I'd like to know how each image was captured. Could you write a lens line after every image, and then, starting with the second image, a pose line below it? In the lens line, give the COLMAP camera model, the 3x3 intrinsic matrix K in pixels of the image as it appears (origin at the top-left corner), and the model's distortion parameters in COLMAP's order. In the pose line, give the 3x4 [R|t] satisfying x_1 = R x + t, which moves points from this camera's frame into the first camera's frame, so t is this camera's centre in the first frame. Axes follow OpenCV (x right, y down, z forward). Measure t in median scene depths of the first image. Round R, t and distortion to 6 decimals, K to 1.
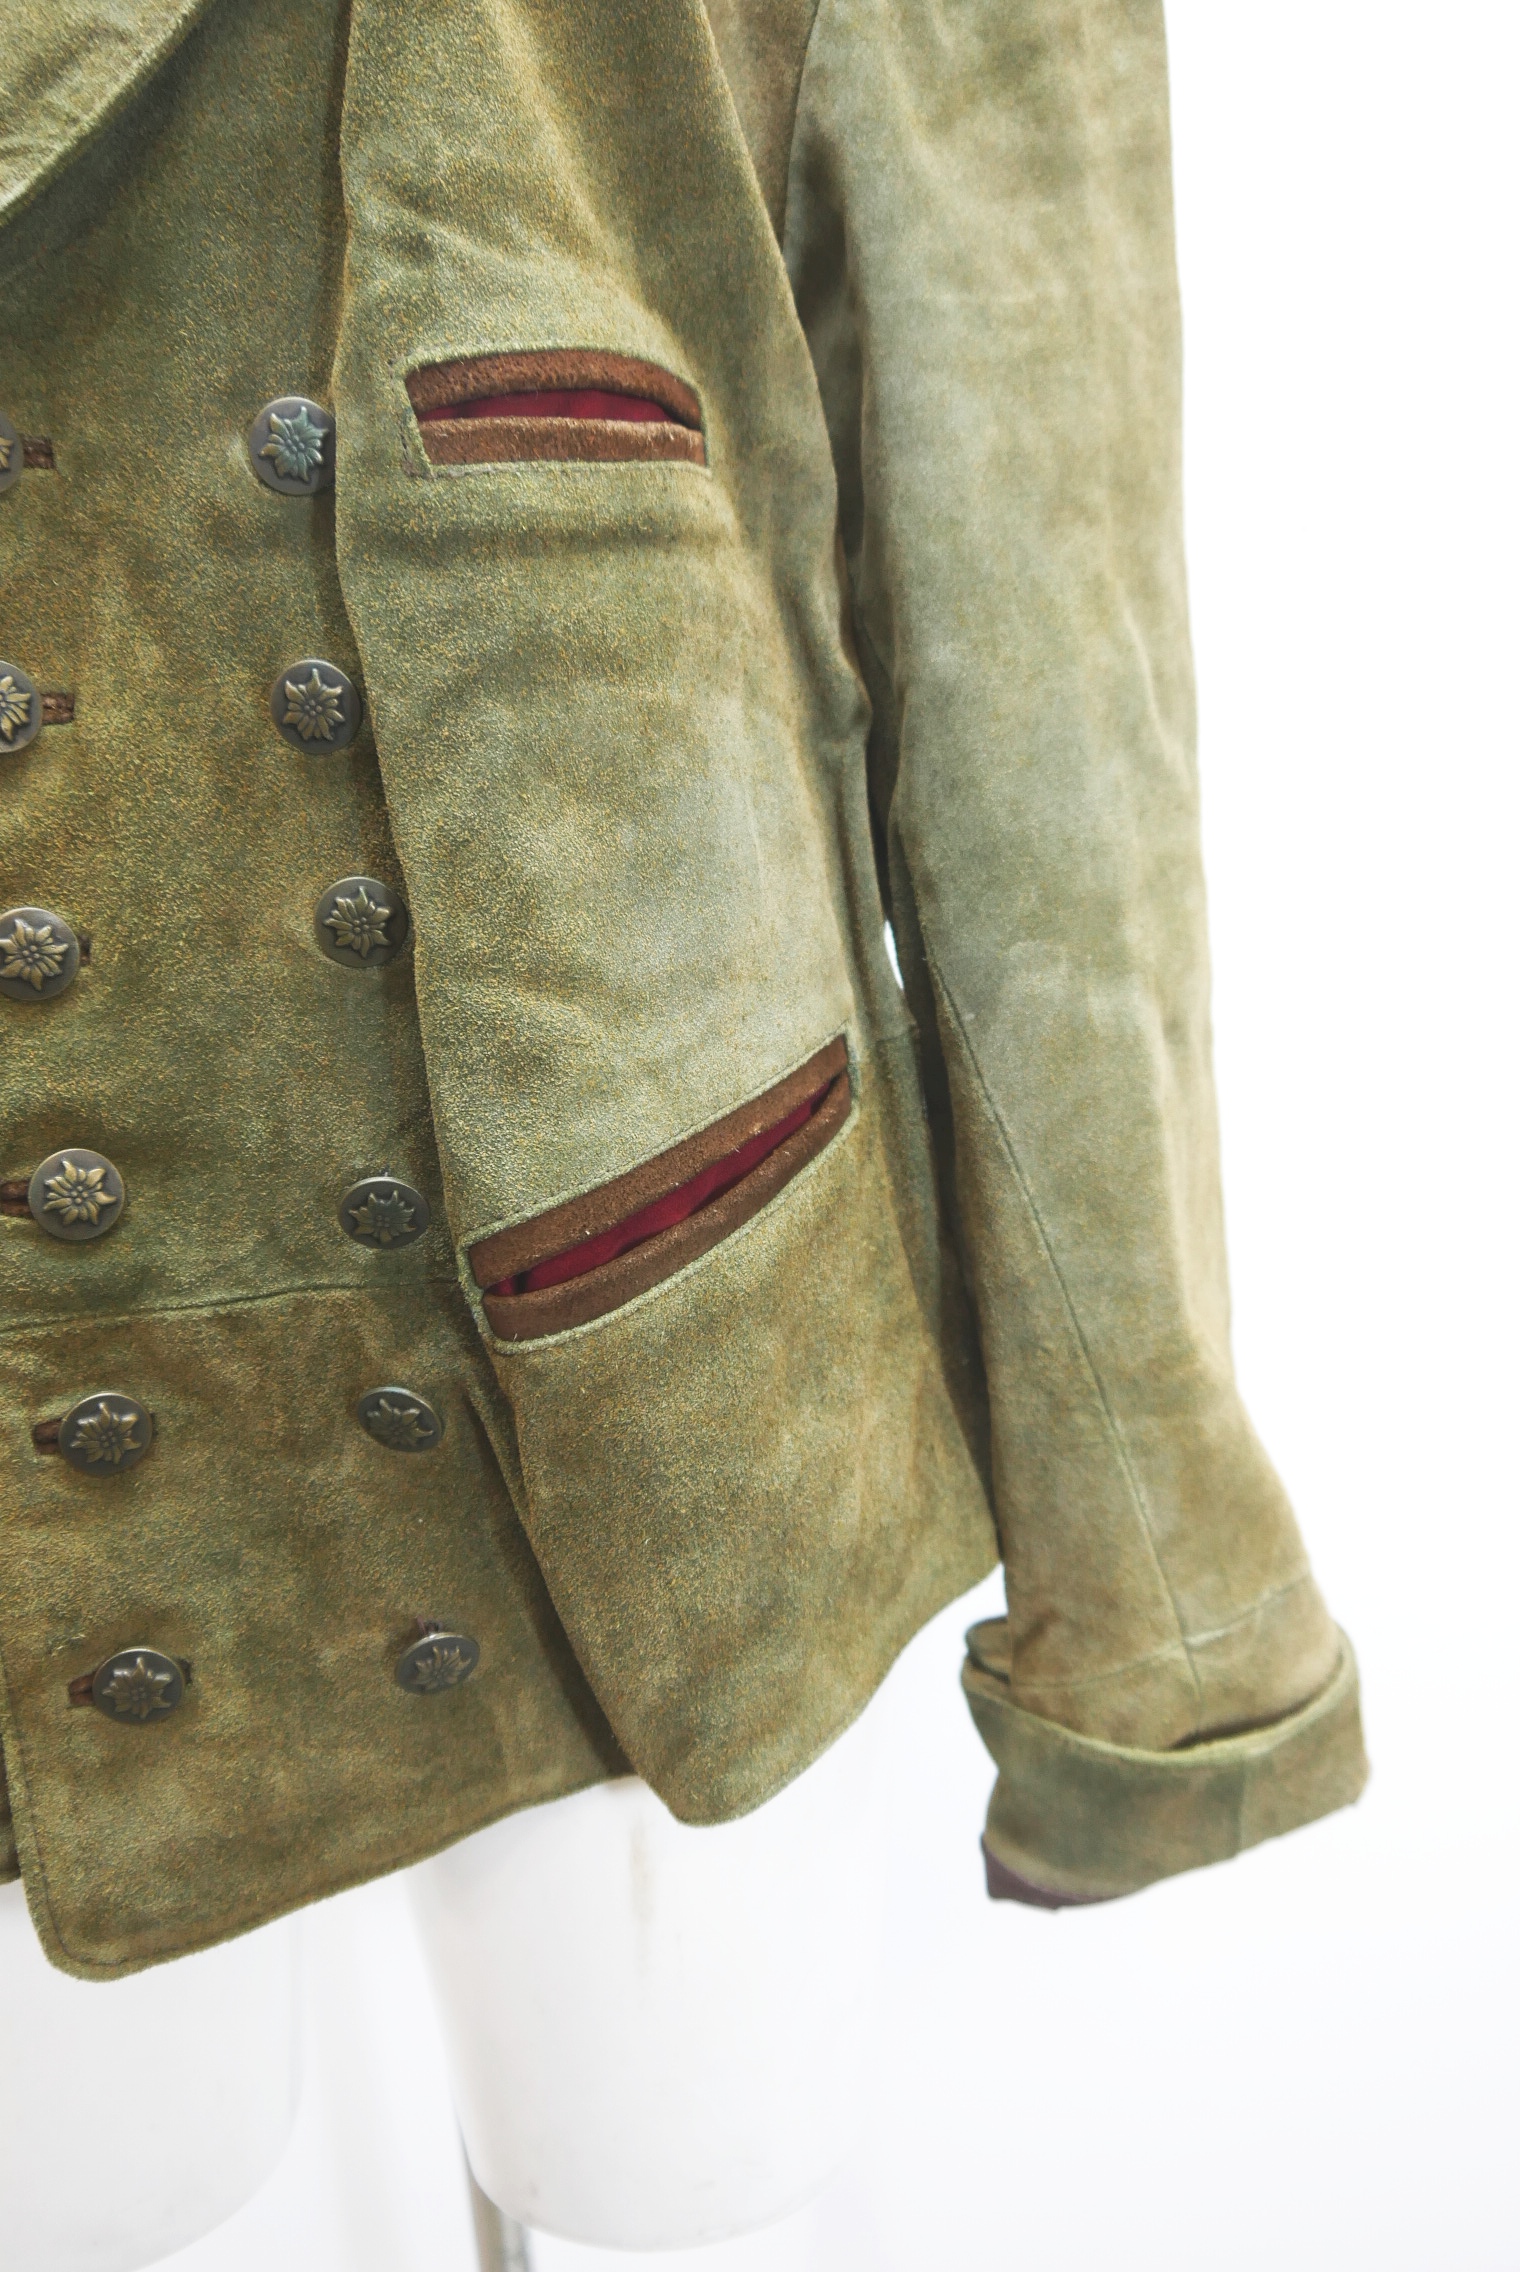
lens RADIAL K [[1885.3, 0, 760.0], [0, 1885.3, 1136.0], [0, 0, 1]] dist [-0.017374, 0.001847]
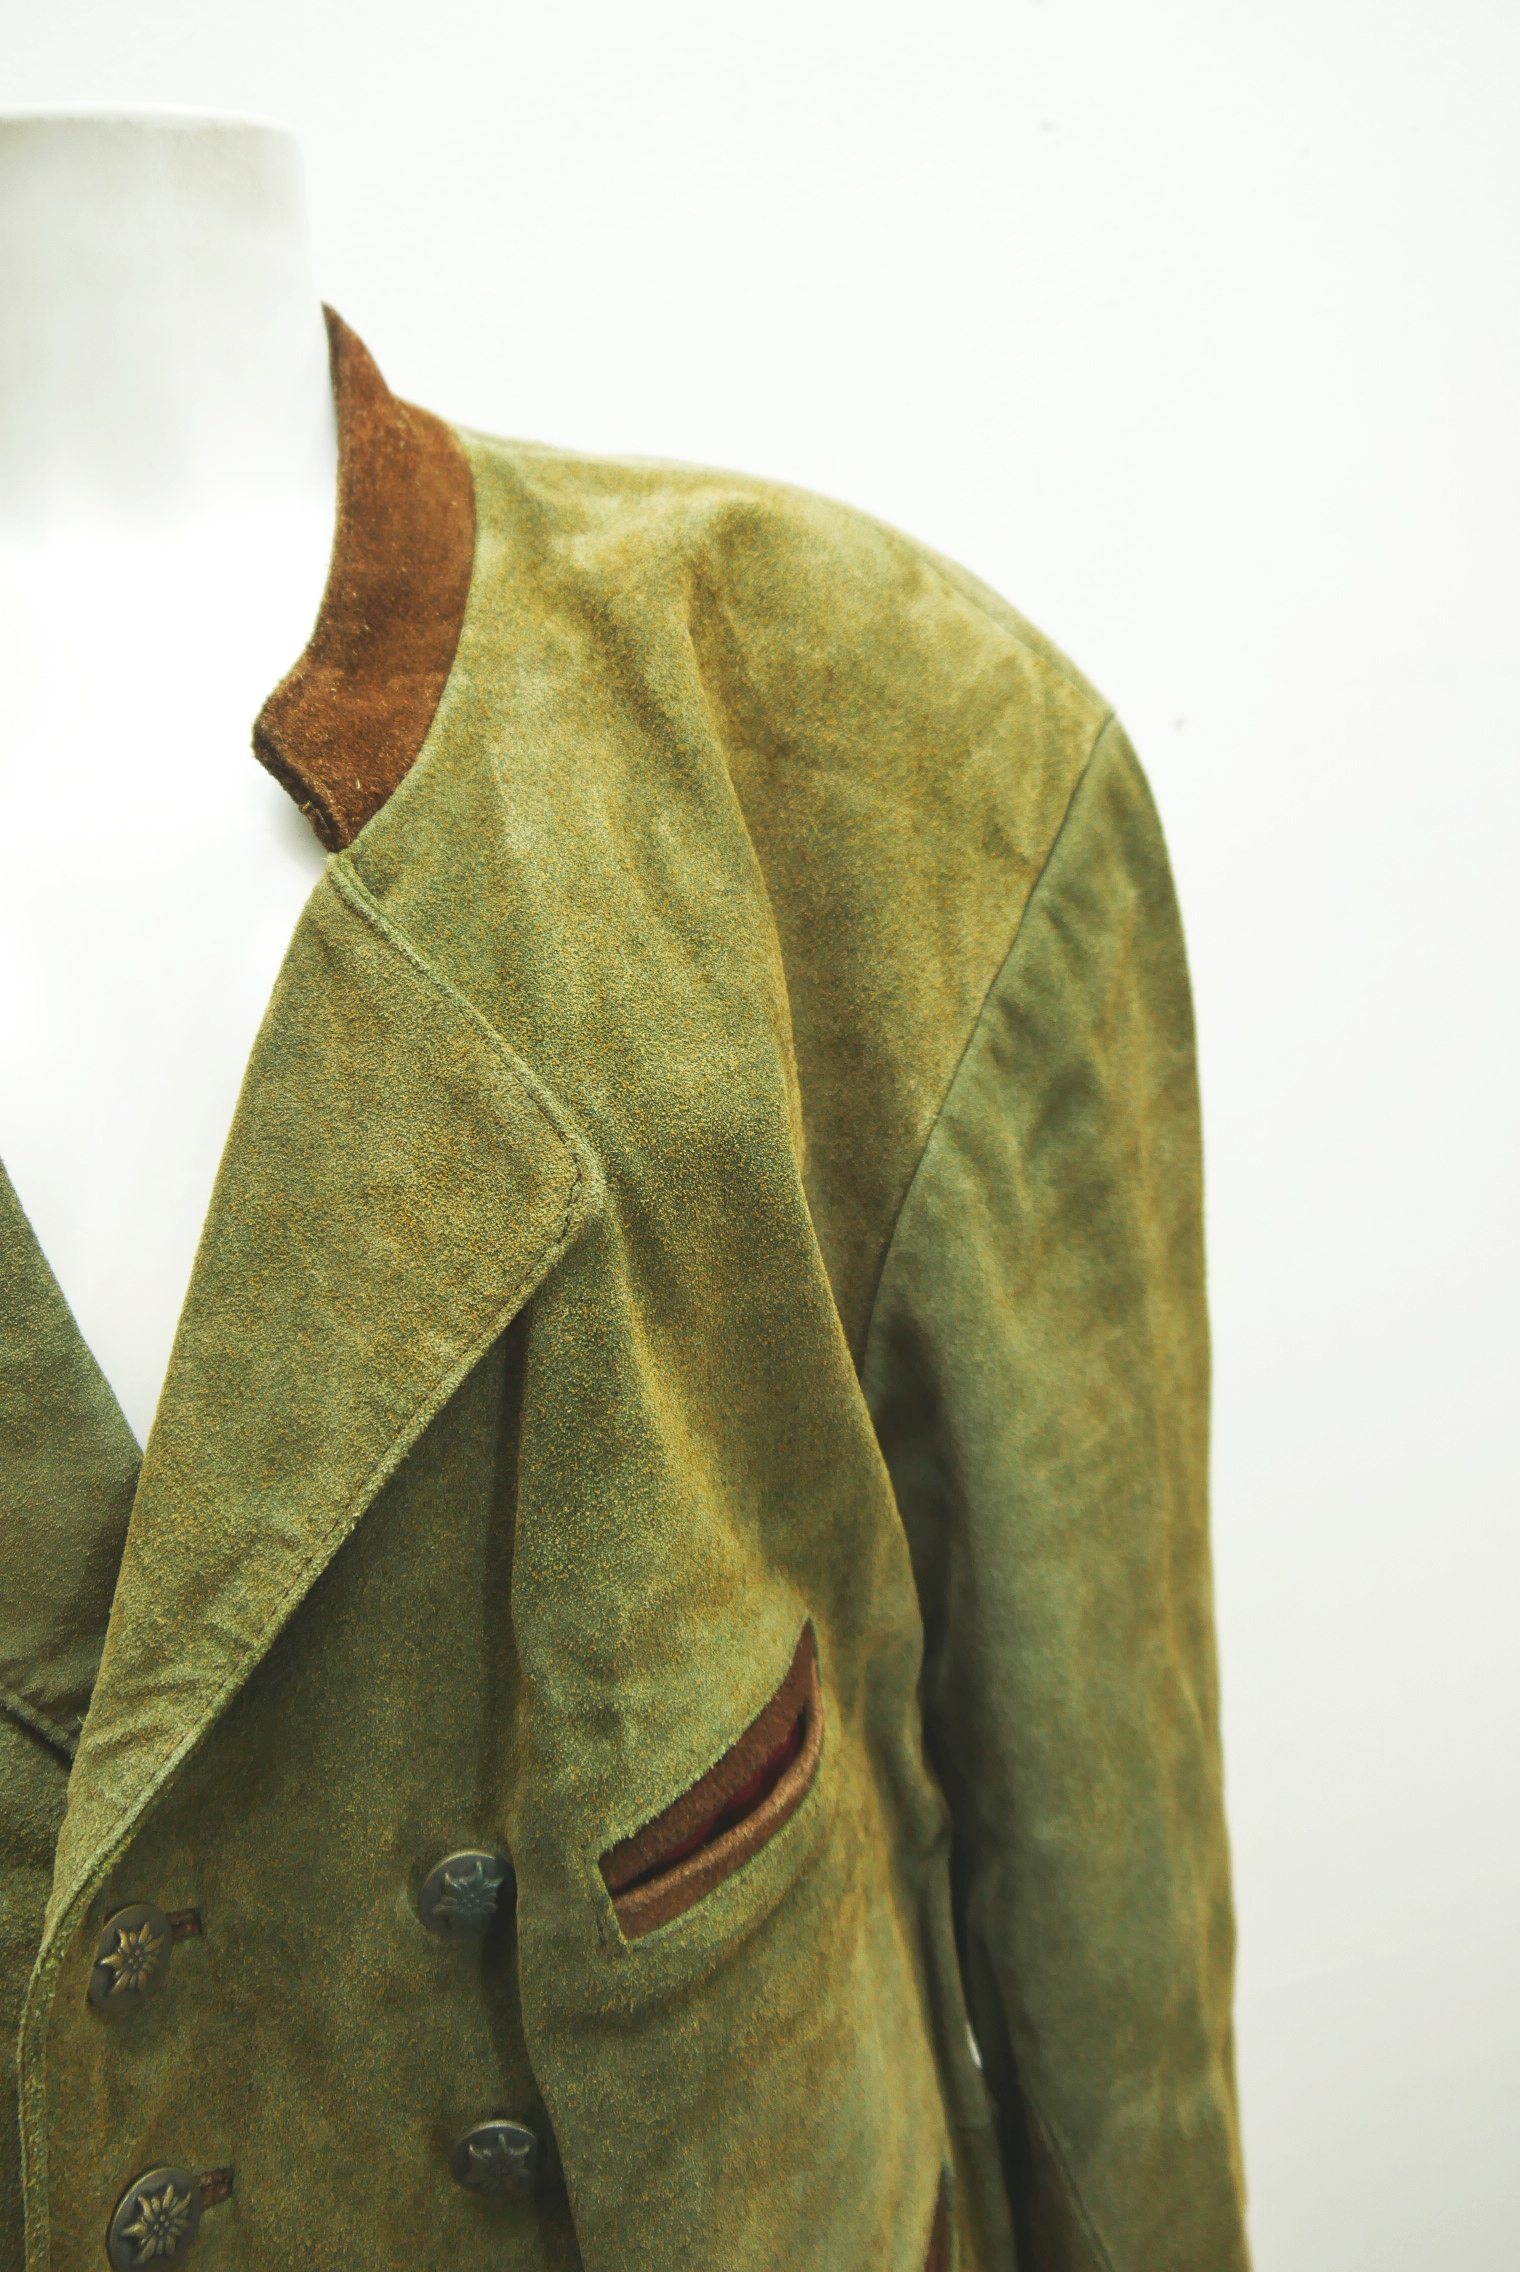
lens RADIAL K [[1913.2, 0, 760.0], [0, 1913.2, 1136.0], [0, 0, 1]] dist [-0.030386, 0.009162]
pose [[0.984883, -0.032731, 0.170100, -0.217985], [0.033593, 0.999433, -0.002191, -0.640908], [-0.169932, 0.007873, 0.985424, 0.022559]]
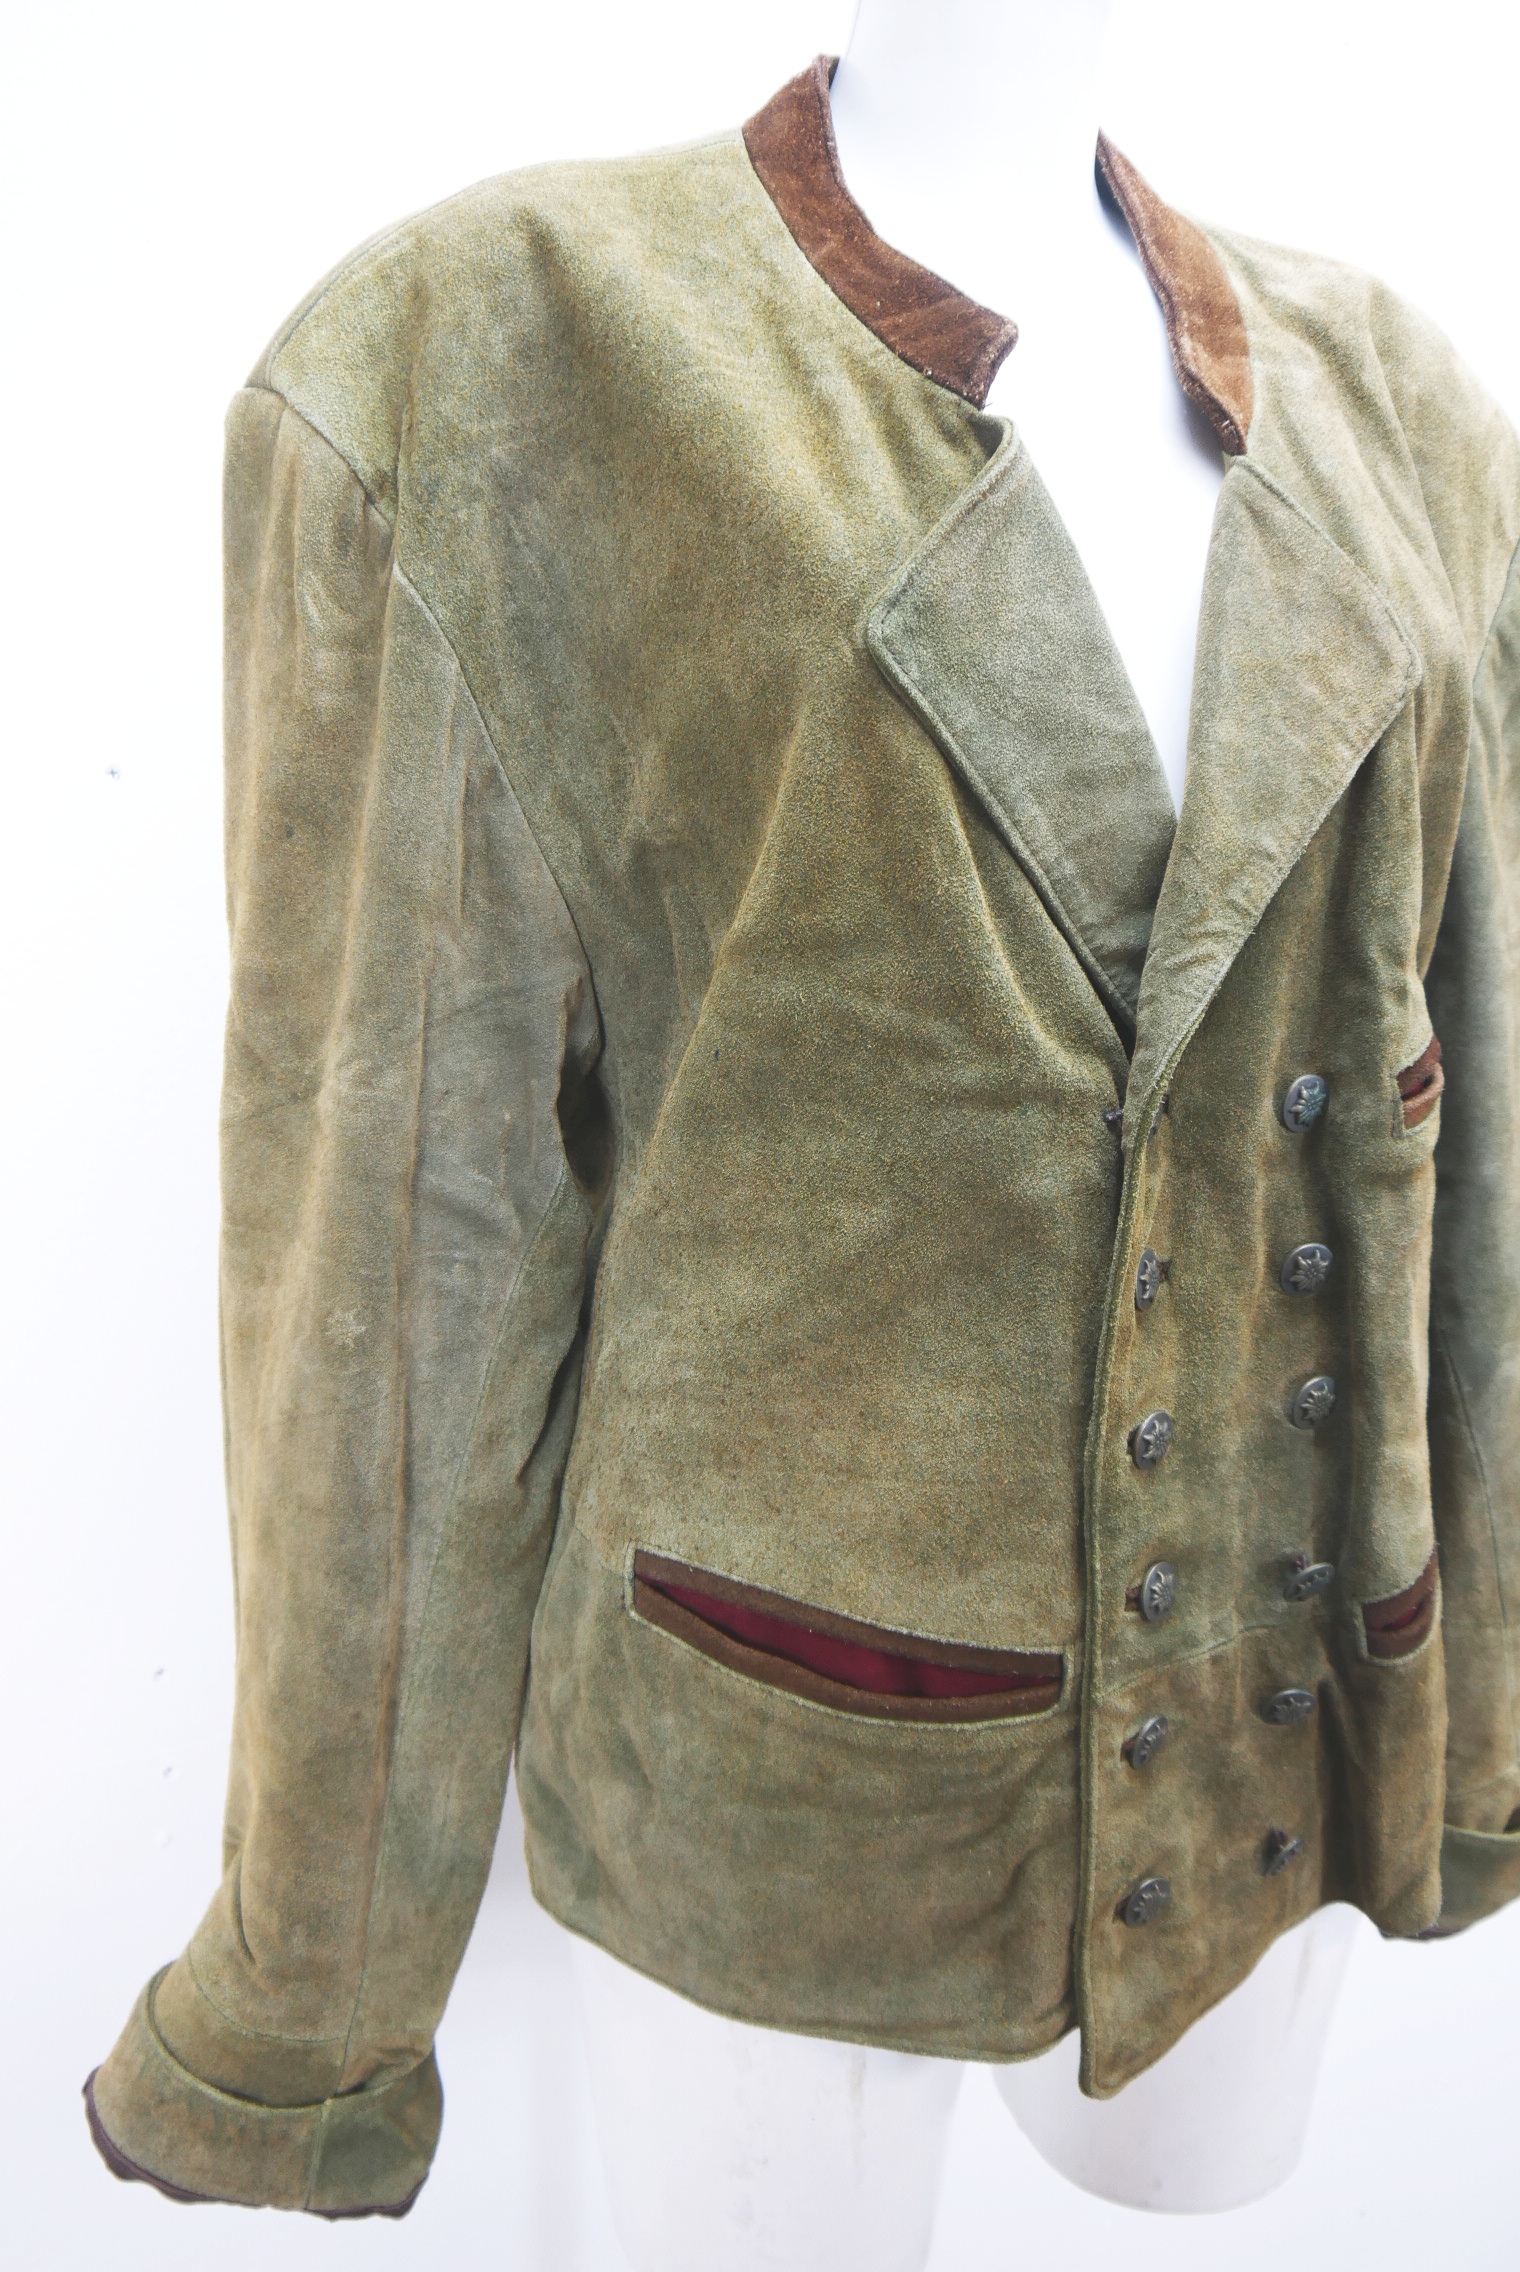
lens RADIAL K [[1947.6, 0, 760.0], [0, 1947.6, 1136.0], [0, 0, 1]] dist [-0.009279, 0.000731]
pose [[0.927427, 0.006103, 0.373954, -1.089476], [-0.022281, 0.998993, 0.038954, -0.338834], [-0.373340, -0.044459, 0.926629, -0.273998]]
